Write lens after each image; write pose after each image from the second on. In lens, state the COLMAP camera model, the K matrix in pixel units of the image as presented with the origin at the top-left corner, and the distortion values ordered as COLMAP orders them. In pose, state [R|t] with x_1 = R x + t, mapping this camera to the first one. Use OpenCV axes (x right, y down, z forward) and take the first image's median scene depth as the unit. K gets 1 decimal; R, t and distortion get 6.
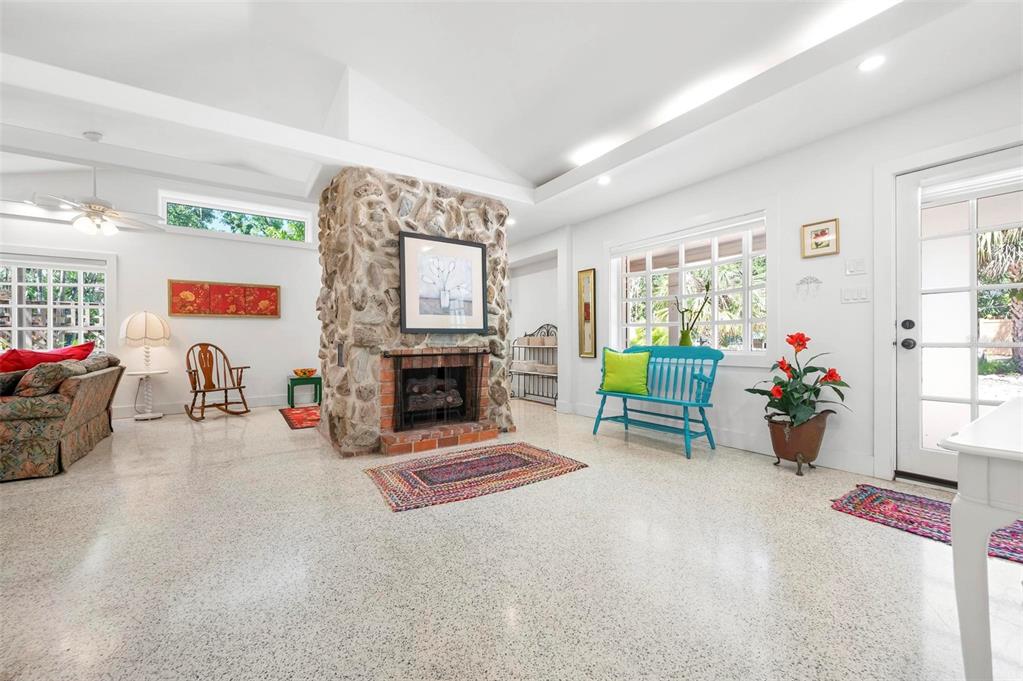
lens RADIAL K [[405.3, 0, 513.3], [0, 405.3, 338.8], [0, 0, 1]] dist [0.001113, 0.000925]
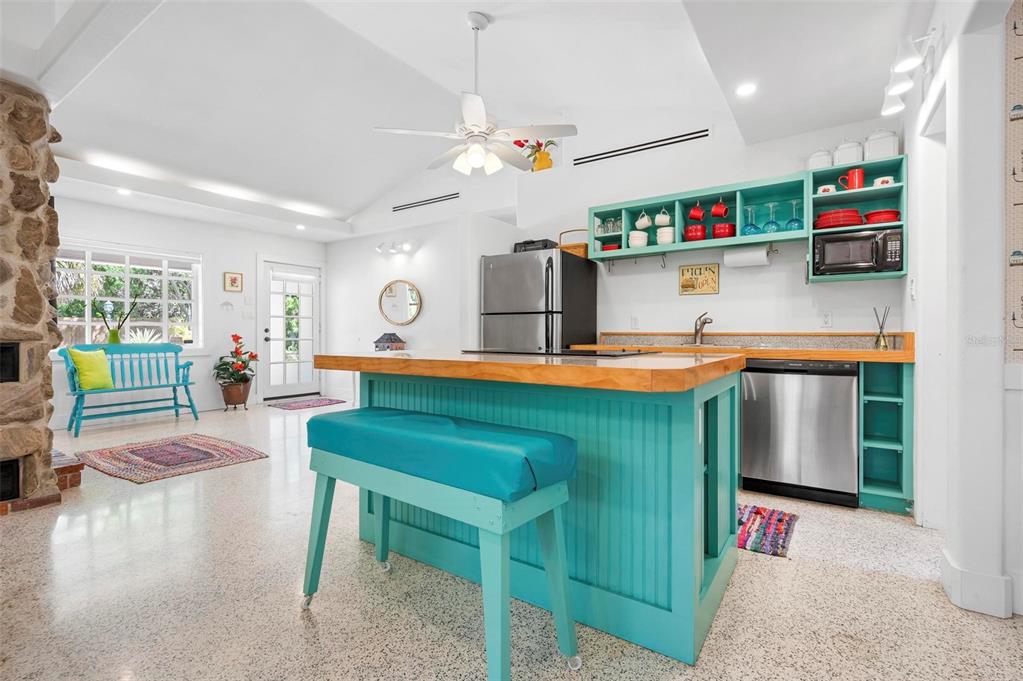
lens RADIAL K [[464.8, 0, 513.5], [0, 464.8, 336.4], [0, 0, 1]] dist [-0.000542, -0.000202]
pose [[-0.370885, -0.001018, 0.928678, -1.323131], [0.000884, 0.999999, 0.001449, -0.003883], [-0.928678, 0.001358, -0.370884, 0.490879]]
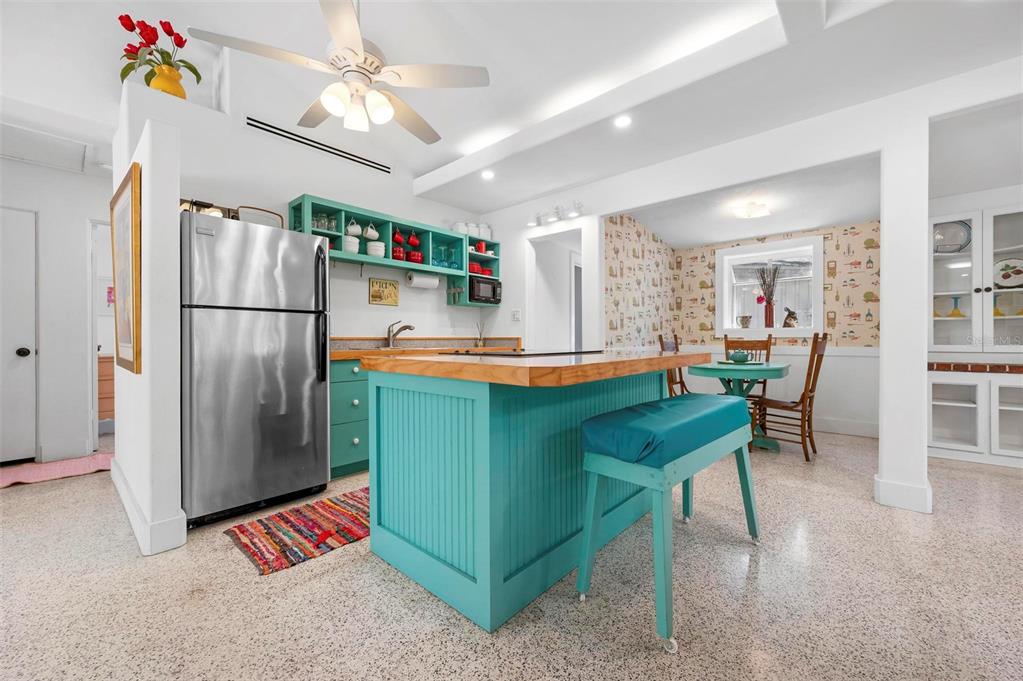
lens RADIAL K [[405.3, 0, 513.3], [0, 405.3, 338.8], [0, 0, 1]] dist [0.001113, 0.000925]
pose [[-0.971163, 0.008627, -0.238259, -0.615394], [0.008838, 0.999961, 0.000184, -0.004421], [0.238251, -0.001927, -0.971202, 0.815981]]
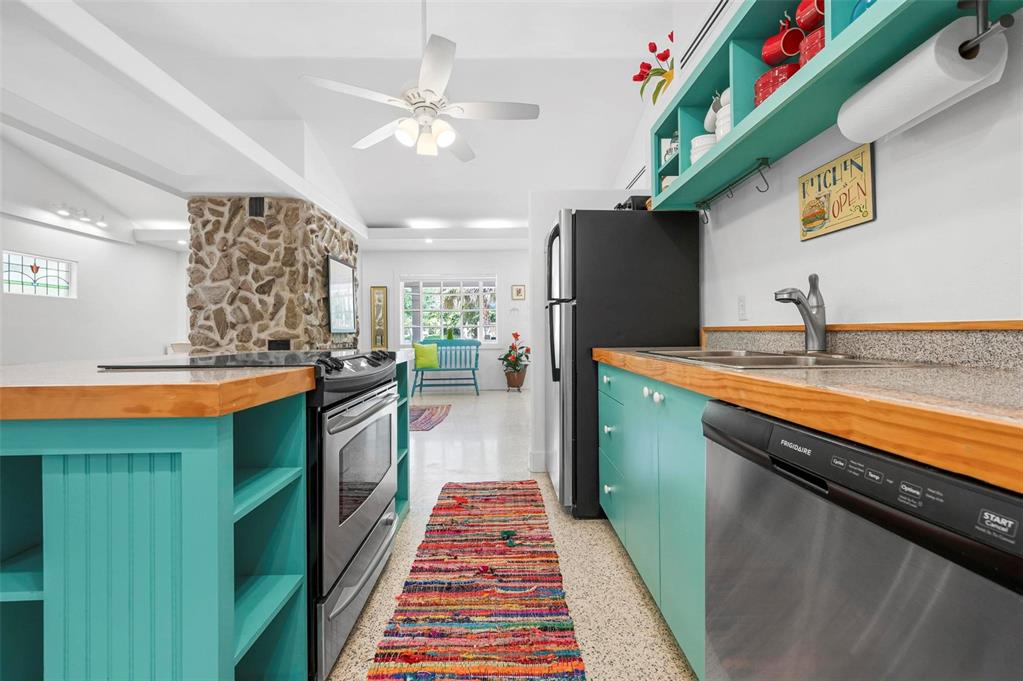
lens RADIAL K [[407.7, 0, 515.3], [0, 407.7, 333.6], [0, 0, 1]] dist [0.000402, -0.000172]
pose [[0.540993, -0.003660, 0.841019, -0.997673], [0.007659, 0.999971, -0.000575, -0.005121], [-0.840992, 0.006753, 0.541005, -0.206102]]
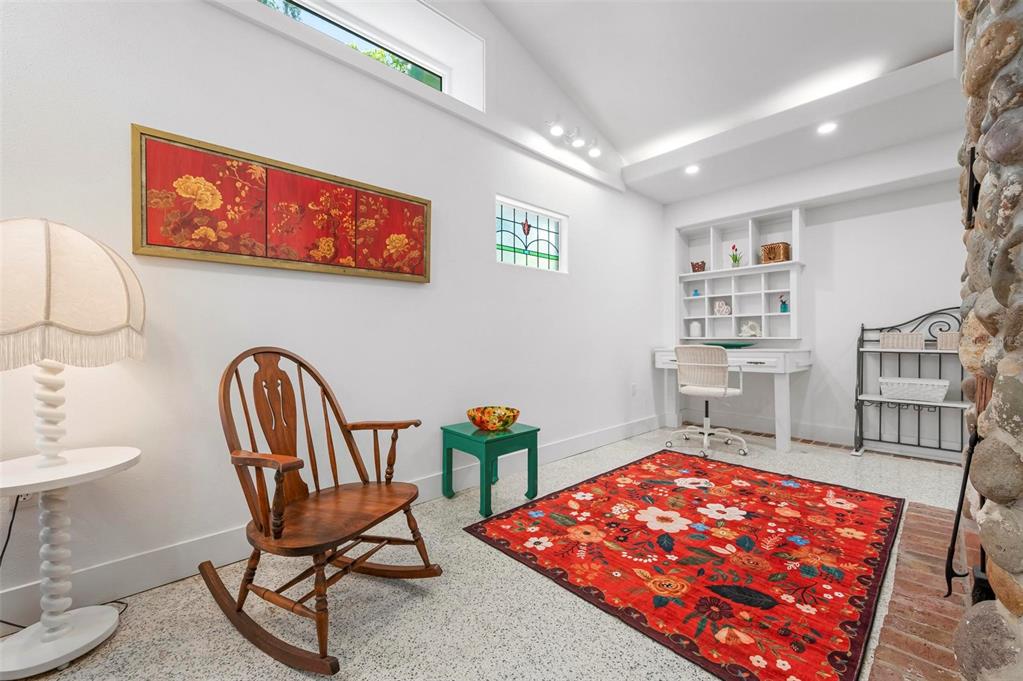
lens RADIAL K [[405.3, 0, 513.3], [0, 405.3, 338.8], [0, 0, 1]] dist [0.001113, 0.000925]
pose [[0.988819, -0.000578, 0.149117, -0.884839], [0.000694, 0.999999, -0.000725, 0.006279], [-0.149117, 0.000820, 0.988819, 0.954736]]
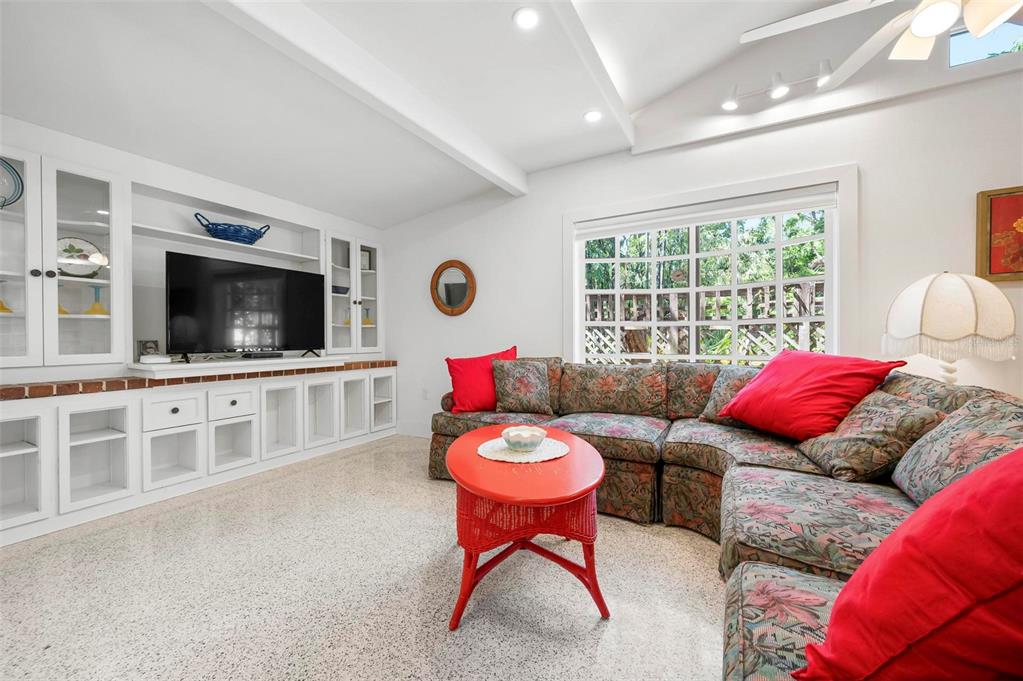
lens RADIAL K [[405.3, 0, 513.3], [0, 405.3, 338.8], [0, 0, 1]] dist [0.001113, 0.000925]
pose [[0.442658, 0.003386, -0.896684, -0.973493], [0.005258, 0.999966, 0.006371, -0.005850], [0.896675, -0.007536, 0.442625, 0.557607]]
